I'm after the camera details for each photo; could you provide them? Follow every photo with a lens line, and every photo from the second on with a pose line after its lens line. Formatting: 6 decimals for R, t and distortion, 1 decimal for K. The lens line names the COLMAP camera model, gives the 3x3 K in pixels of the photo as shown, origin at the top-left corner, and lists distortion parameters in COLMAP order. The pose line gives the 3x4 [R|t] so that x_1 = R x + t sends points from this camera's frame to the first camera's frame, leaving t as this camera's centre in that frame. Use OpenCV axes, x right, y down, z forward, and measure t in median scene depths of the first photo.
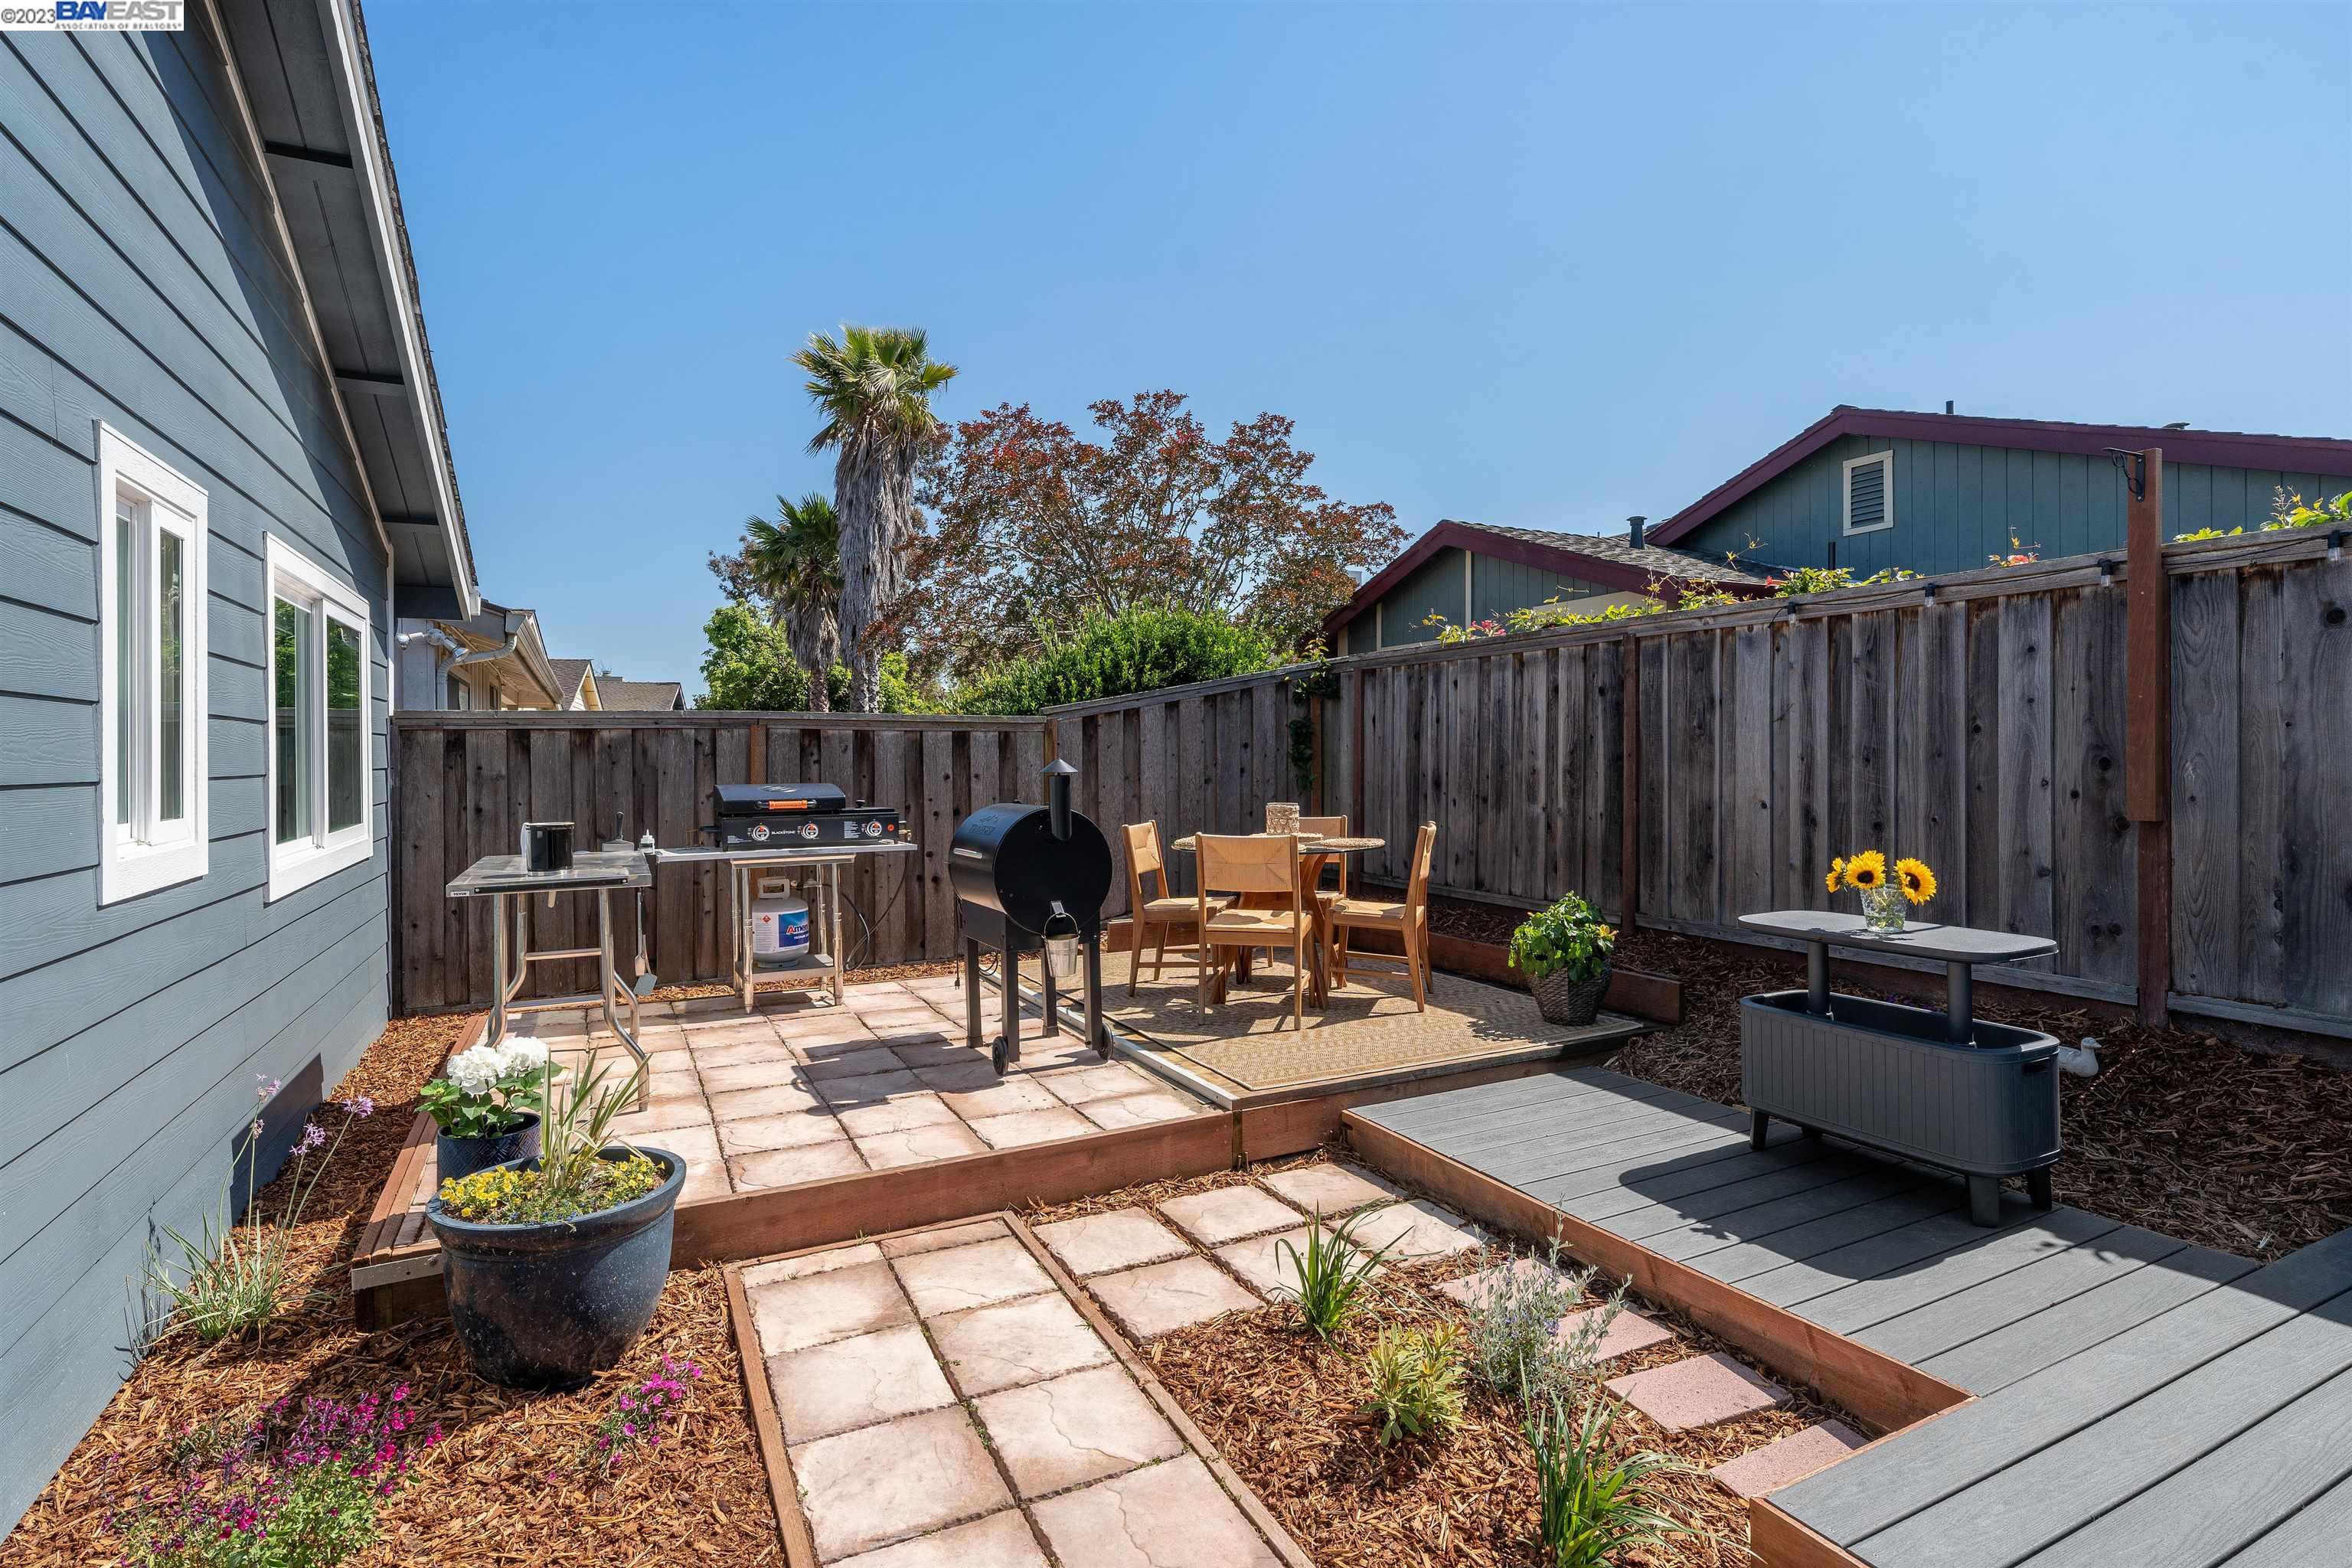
lens RADIAL K [[1147.1, 0, 1174.8], [0, 1147.1, 763.3], [0, 0, 1]] dist [0.000967, -0.000459]
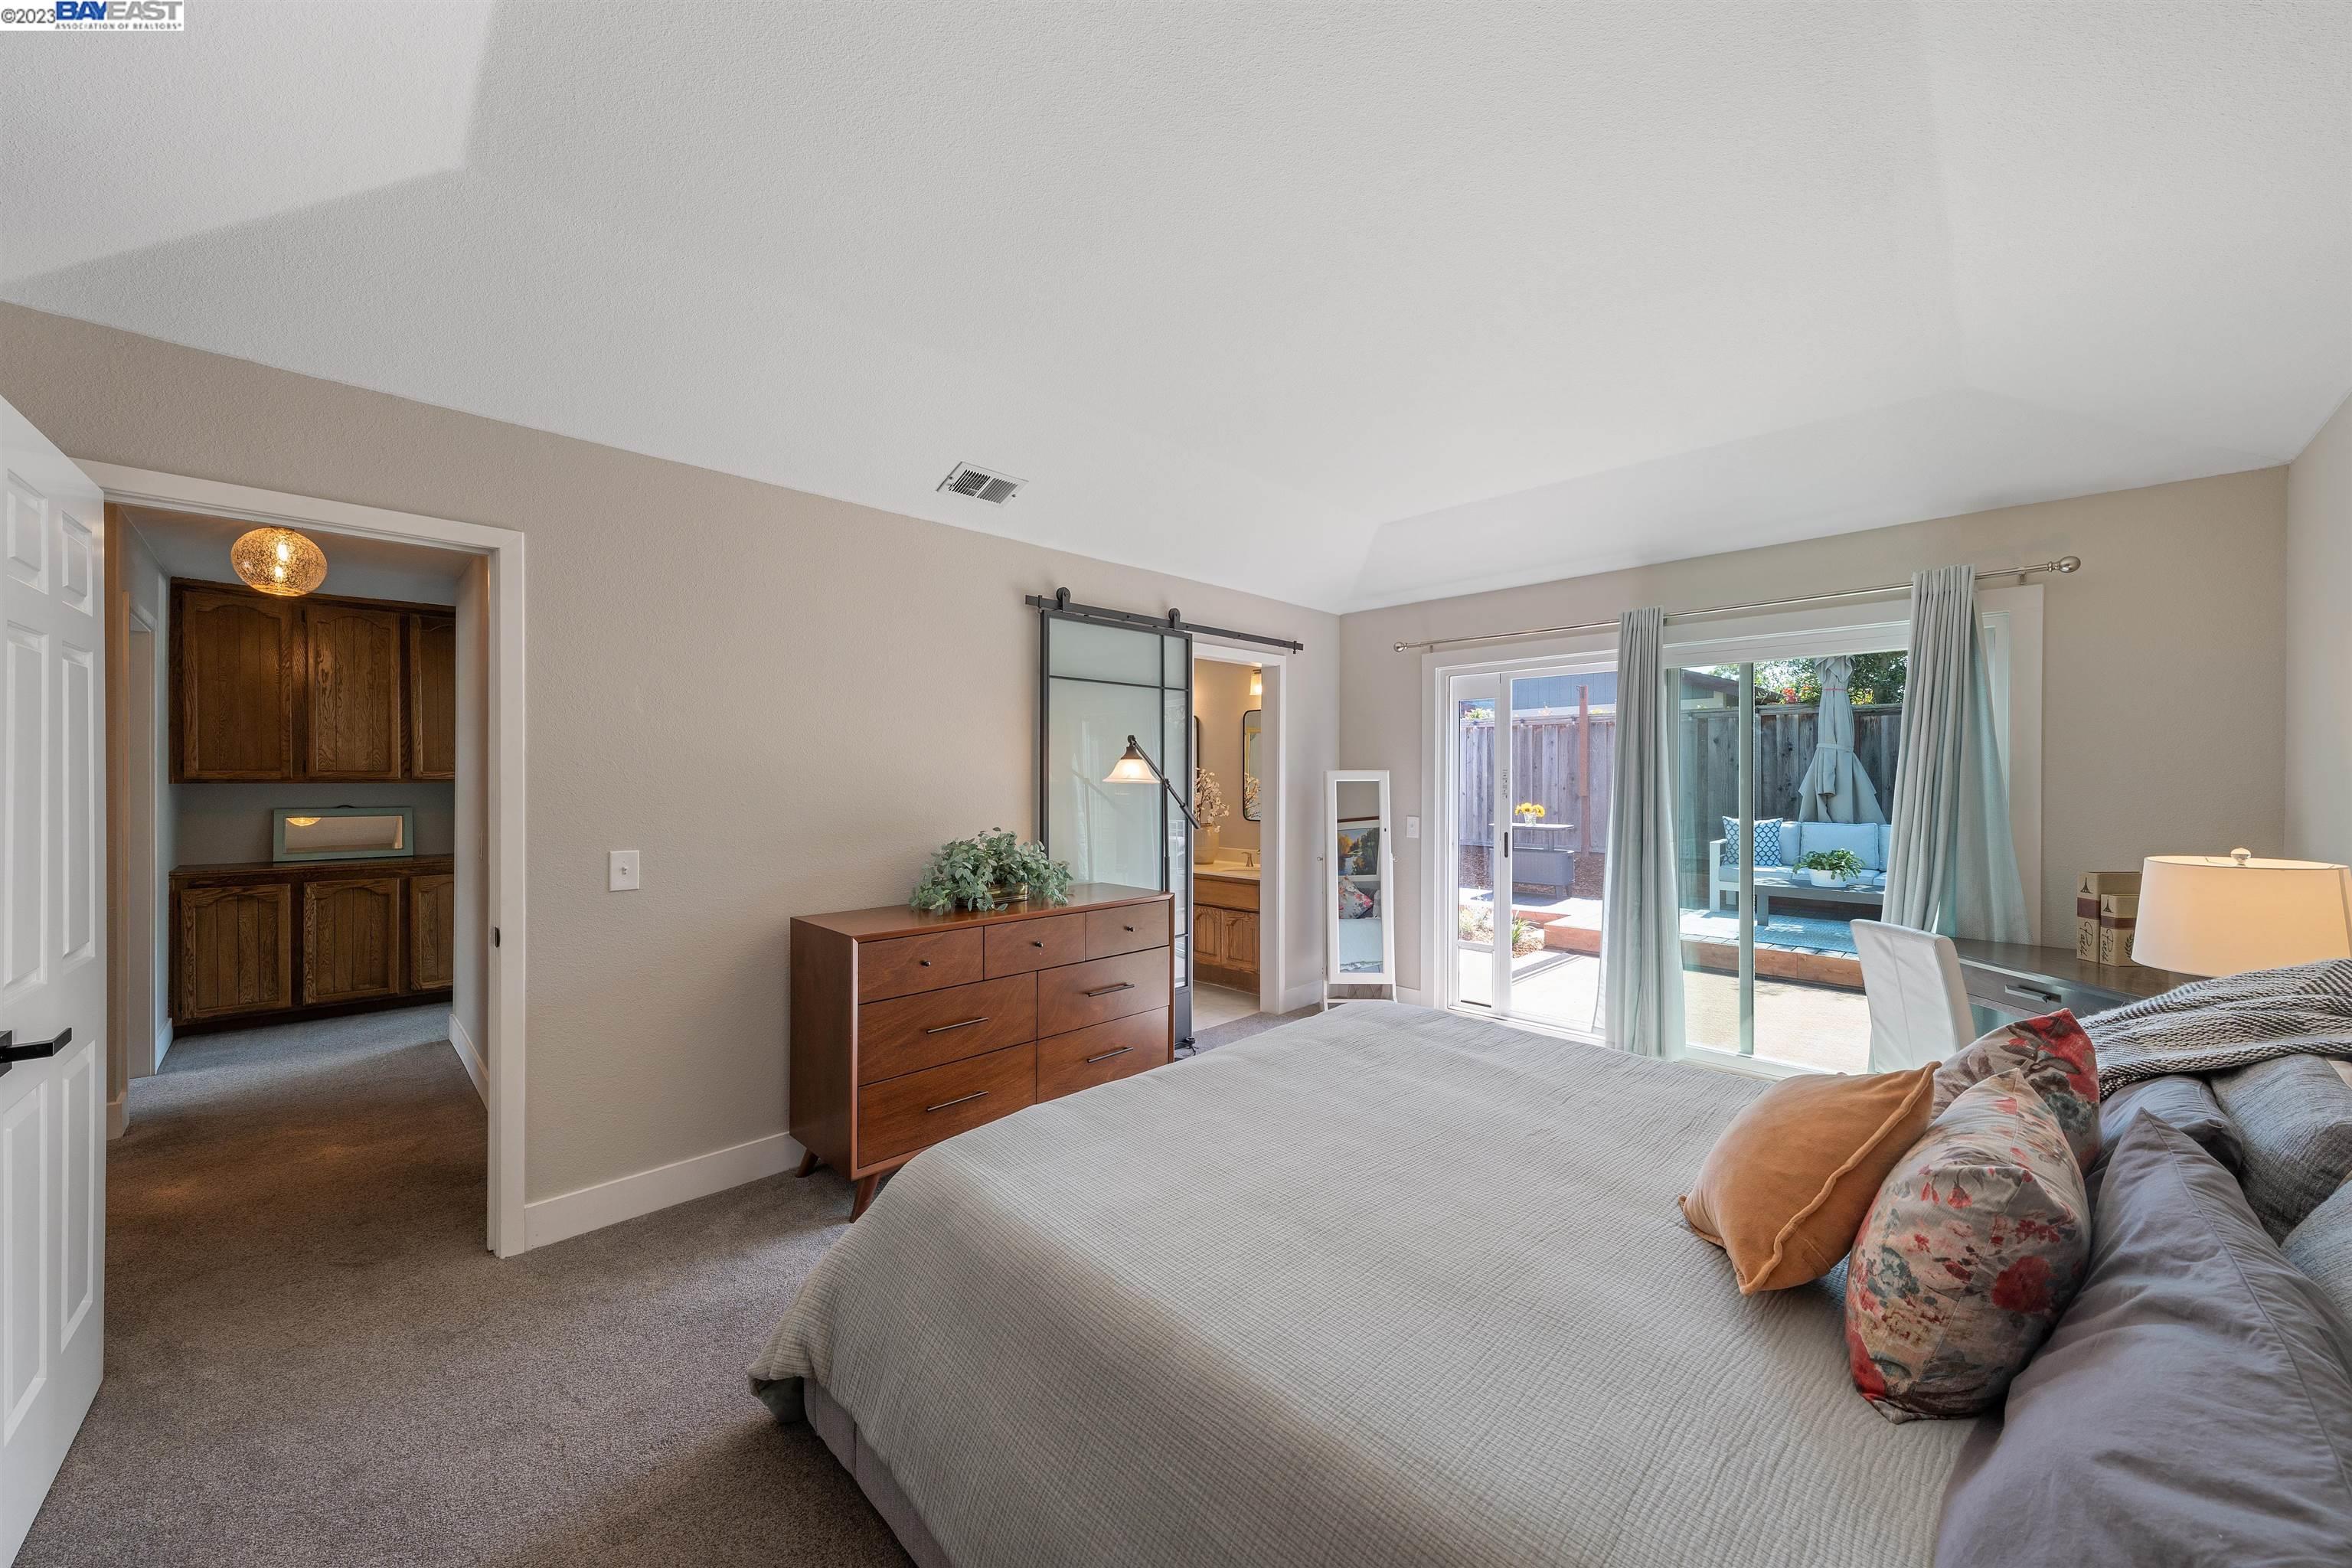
lens RADIAL K [[858.7, 0, 1166.1], [0, 858.7, 787.9], [0, 0, 1]] dist [-0.004284, 0.000053]
pose [[0.947726, -0.000650, 0.319086, -0.948739], [-0.002455, 0.999953, 0.009330, 0.005820], [-0.319077, -0.009626, 0.947680, -0.841208]]
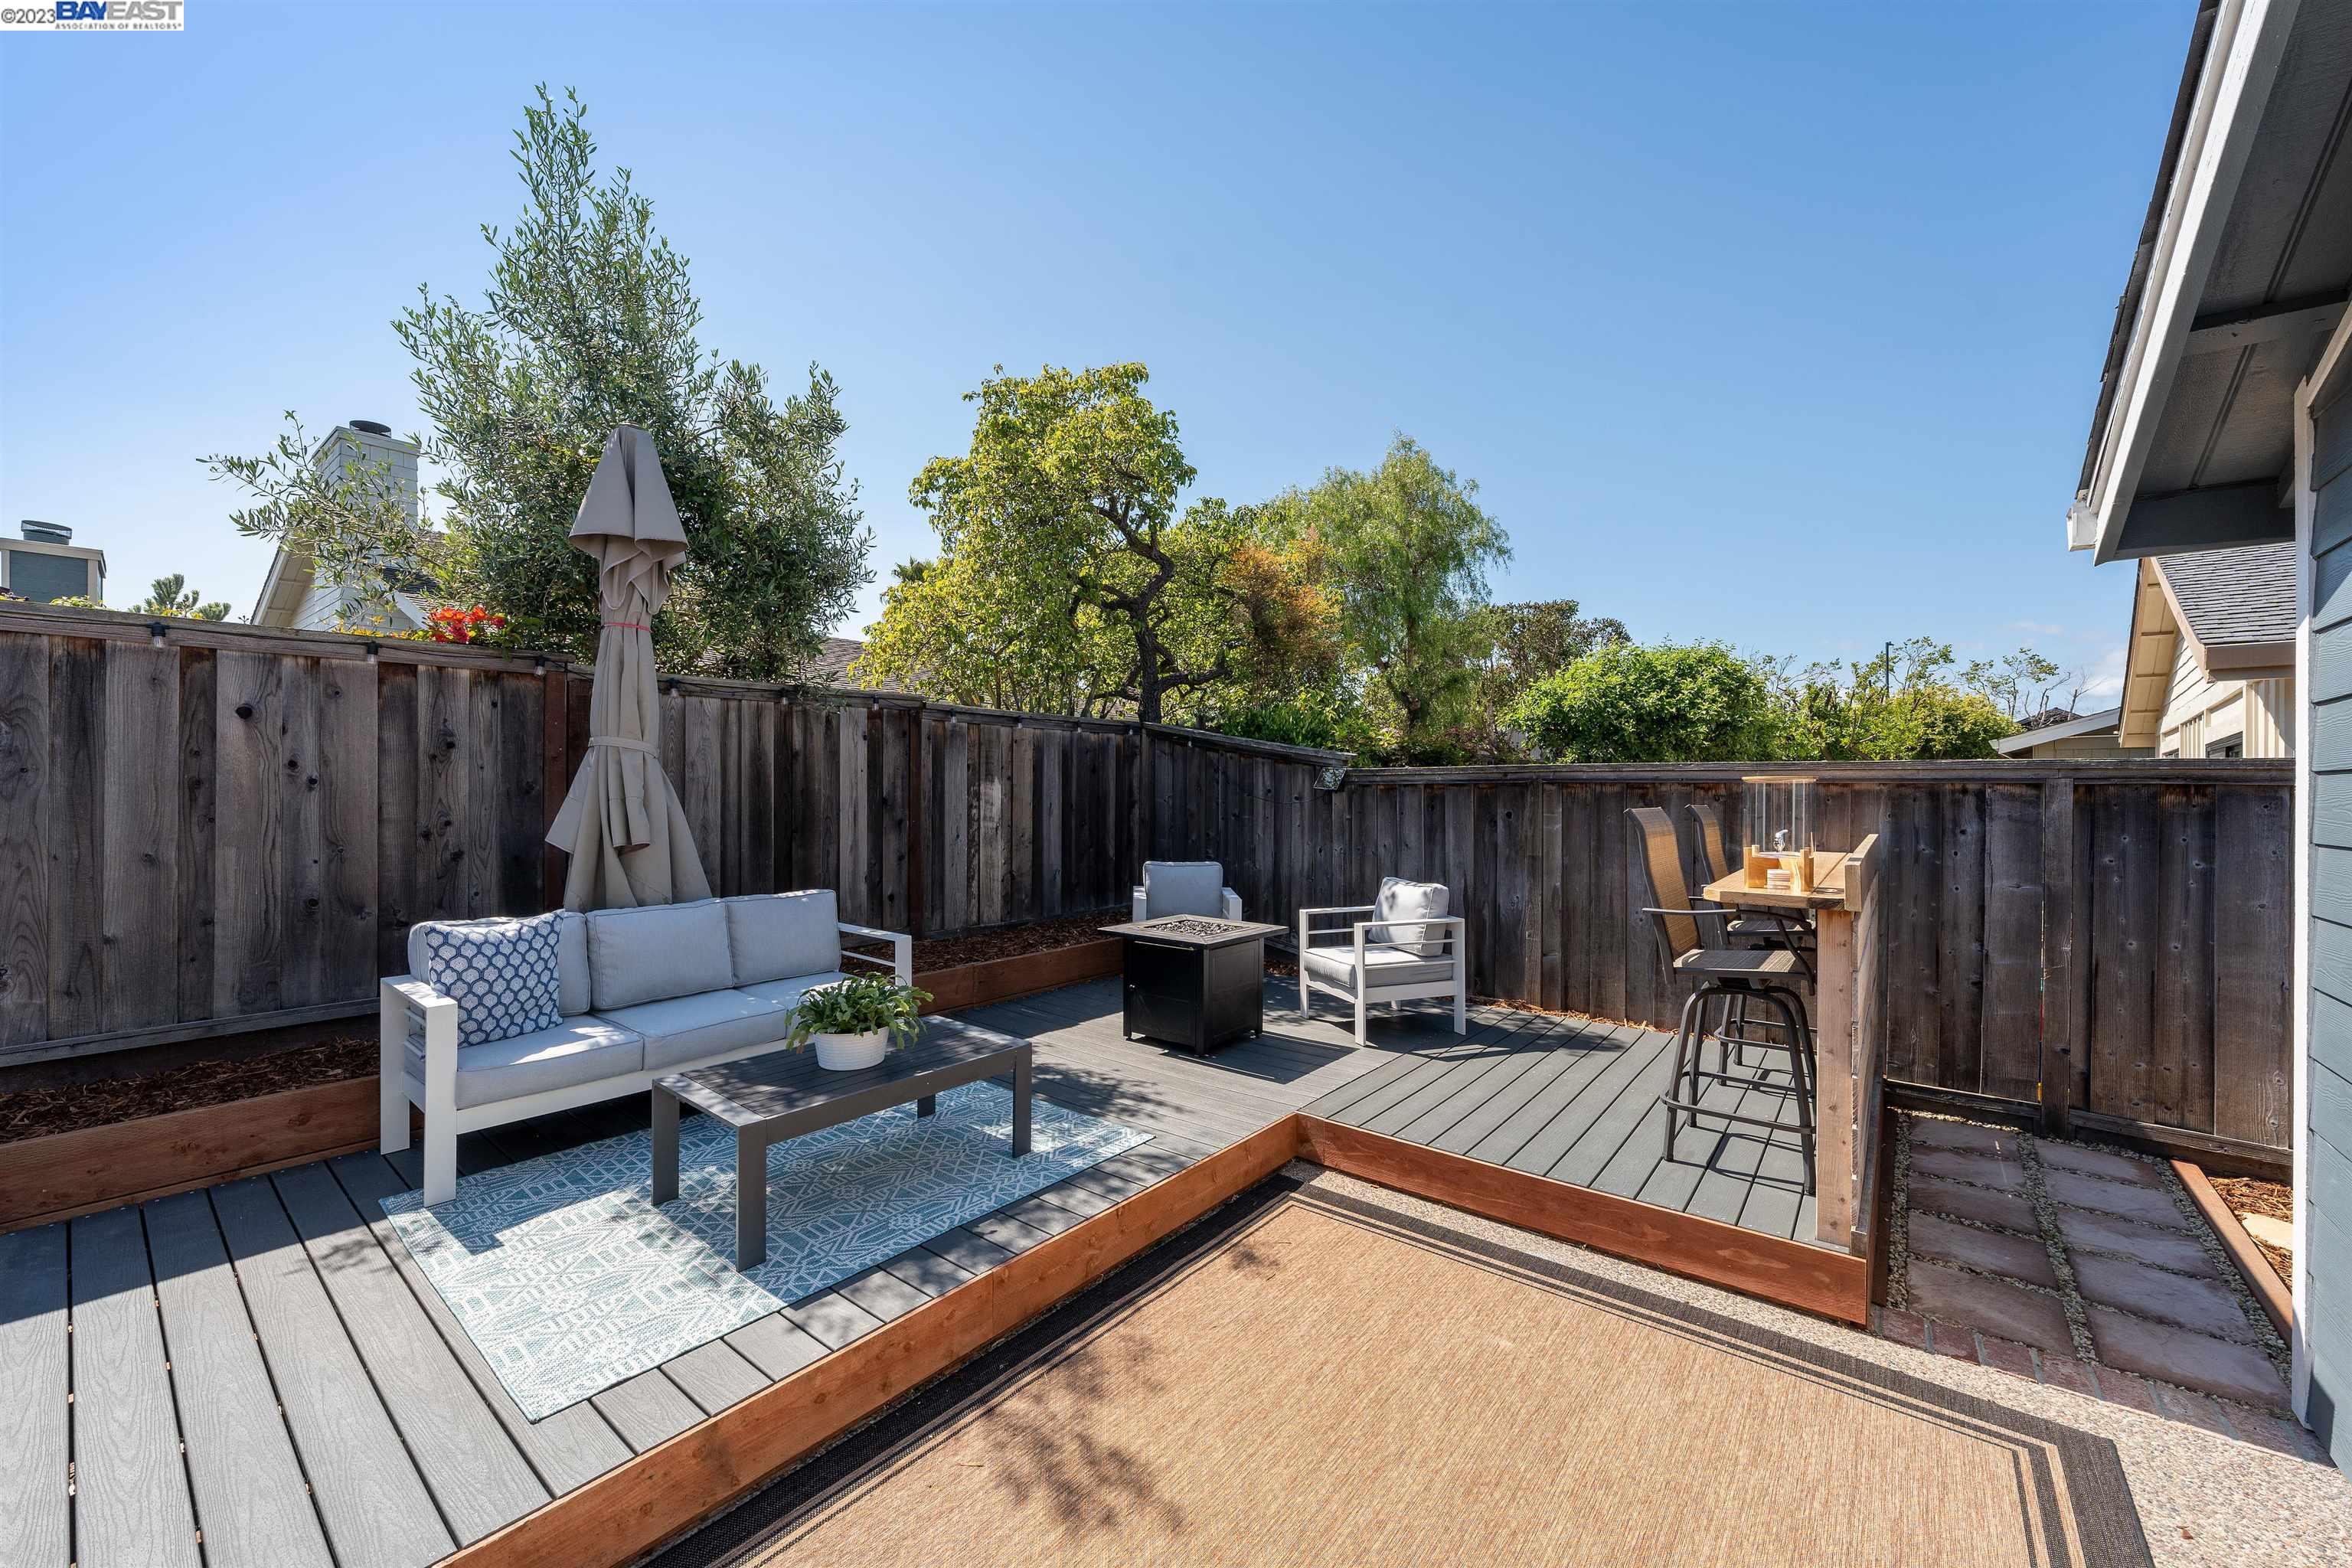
lens RADIAL K [[896.7, 0, 1176.0], [0, 896.7, 784.0], [0, 0, 1]] dist [0.001801, -0.000015]
pose [[-0.409882, 0.002804, 0.912134, -0.158666], [-0.002996, 0.999986, -0.004421, -0.024912], [-0.912134, -0.004545, -0.409868, 0.198717]]
